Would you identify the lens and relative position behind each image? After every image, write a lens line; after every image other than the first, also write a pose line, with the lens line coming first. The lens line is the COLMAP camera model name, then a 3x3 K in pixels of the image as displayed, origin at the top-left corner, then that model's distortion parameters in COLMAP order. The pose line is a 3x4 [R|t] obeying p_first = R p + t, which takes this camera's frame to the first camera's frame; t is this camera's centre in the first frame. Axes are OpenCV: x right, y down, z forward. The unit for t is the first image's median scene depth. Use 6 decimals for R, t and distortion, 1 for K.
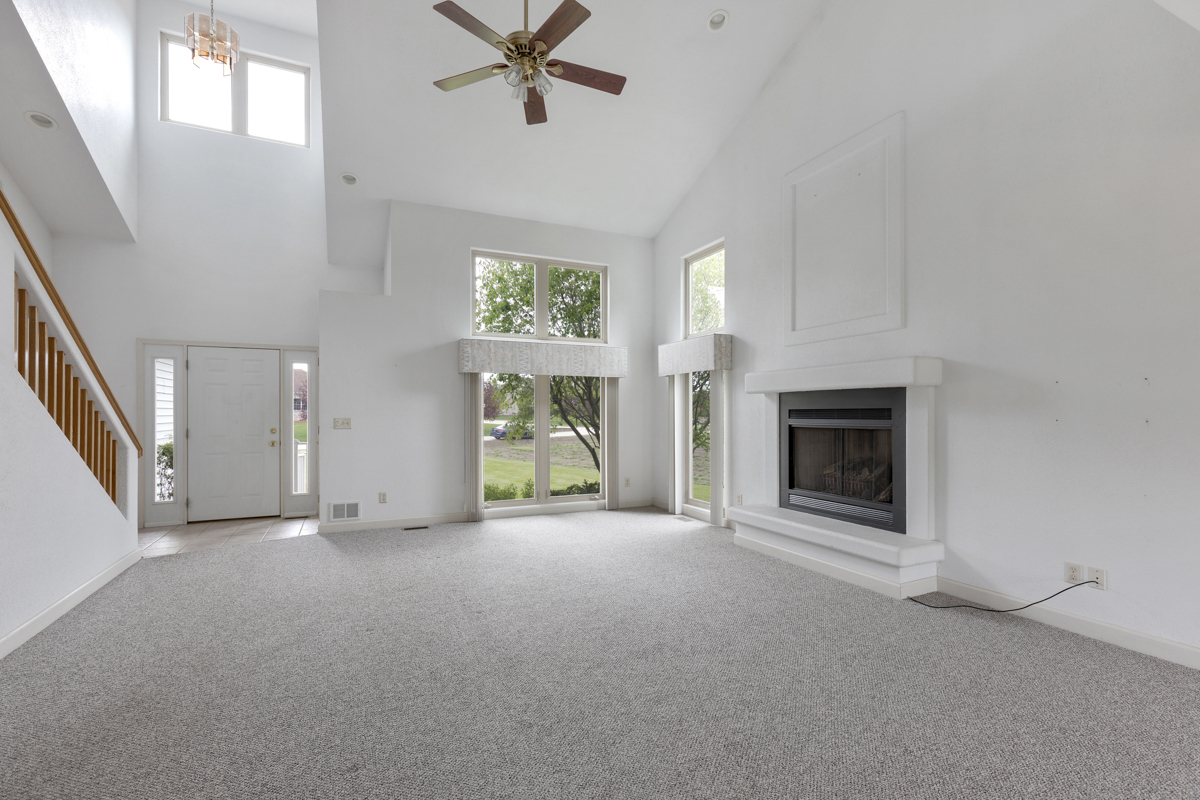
lens RADIAL K [[544.9, 0, 610.2], [0, 544.9, 410.2], [0, 0, 1]] dist [0.008703, -0.000127]
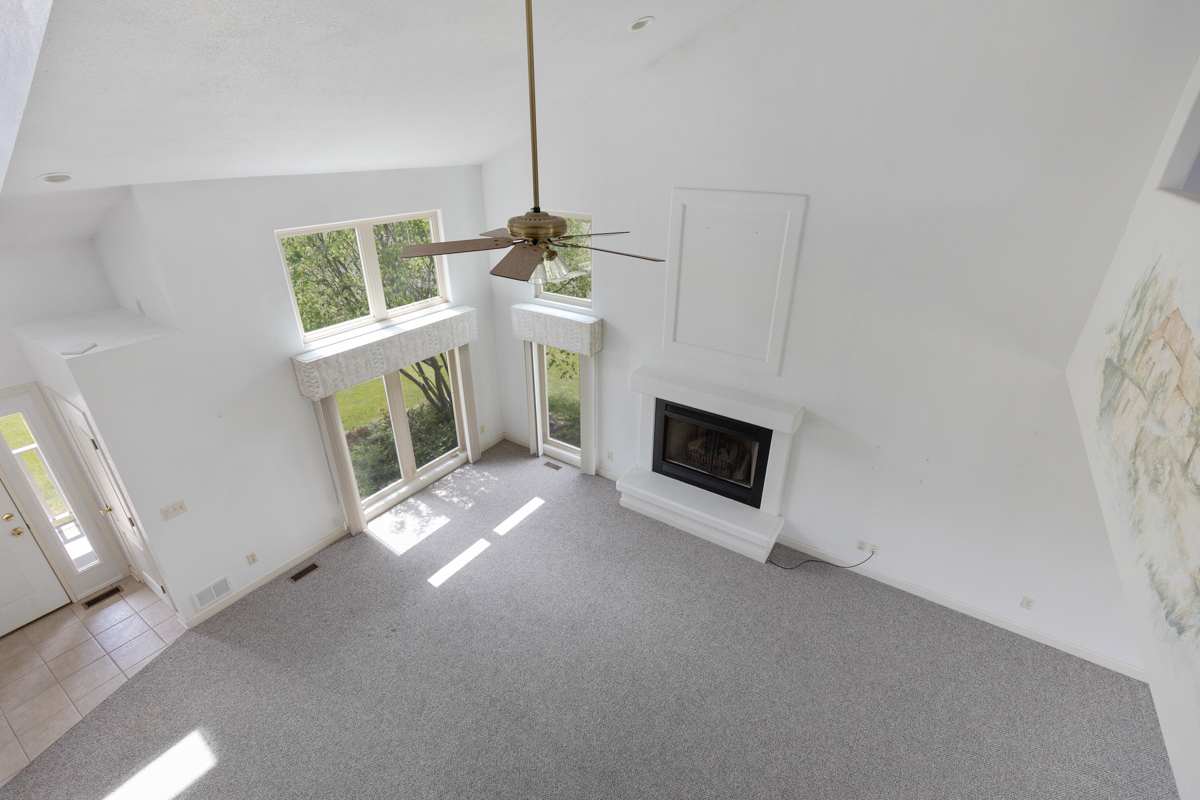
lens RADIAL K [[536.2, 0, 607.1], [0, 536.2, 397.4], [0, 0, 1]] dist [0.003304, 0.000398]
pose [[0.856316, -0.216241, 0.469002, -0.283752], [-0.011935, 0.899594, 0.436564, -0.454737], [-0.516314, -0.379434, 0.767756, 0.156357]]
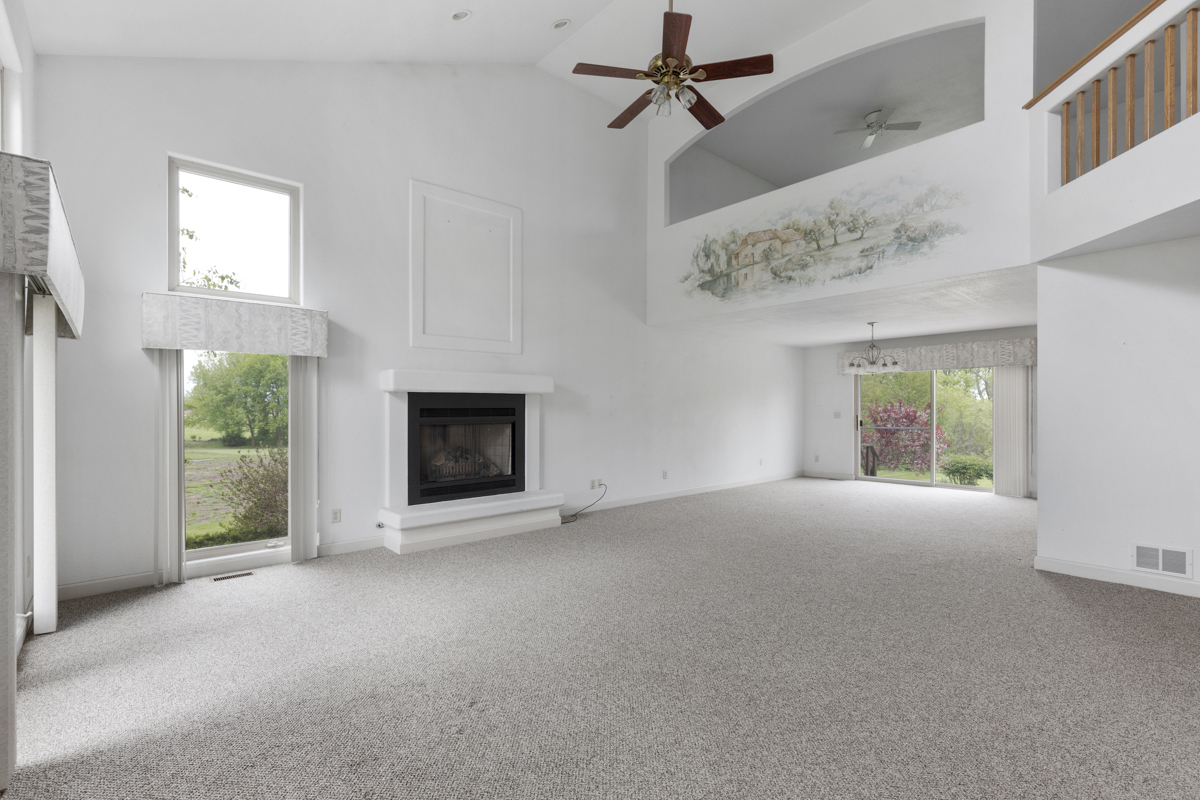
lens RADIAL K [[534.2, 0, 606.0], [0, 534.2, 405.9], [0, 0, 1]] dist [0.001239, 0.000132]
pose [[-0.271291, 0.008148, 0.962463, -0.654912], [0.000854, 0.999966, -0.008224, 0.001804], [-0.962497, -0.001409, -0.271288, 0.819684]]
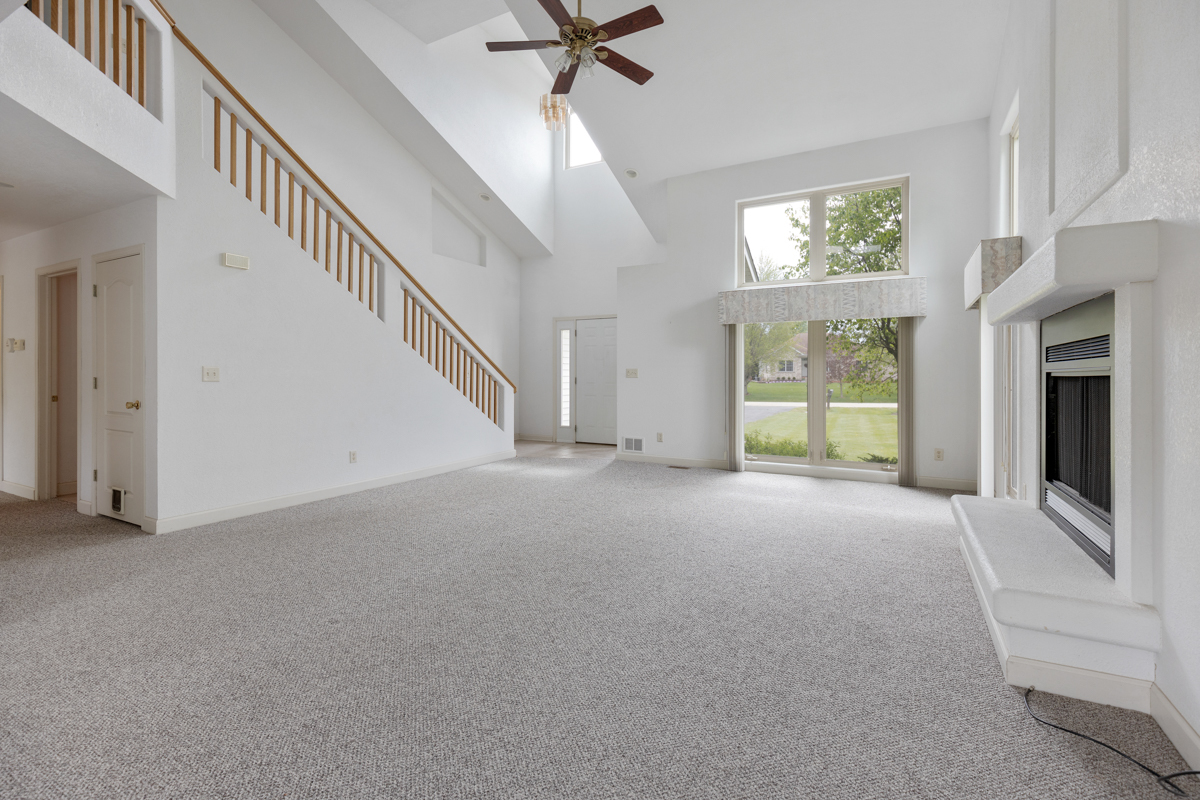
lens RADIAL K [[545.9, 0, 603.5], [0, 545.9, 372.7], [0, 0, 1]] dist [0.001608, 0.000053]
pose [[0.588482, -0.000726, -0.808510, 0.460676], [0.001213, 0.999999, -0.000016, 0.022877], [0.808510, -0.000971, 0.588482, 0.222933]]
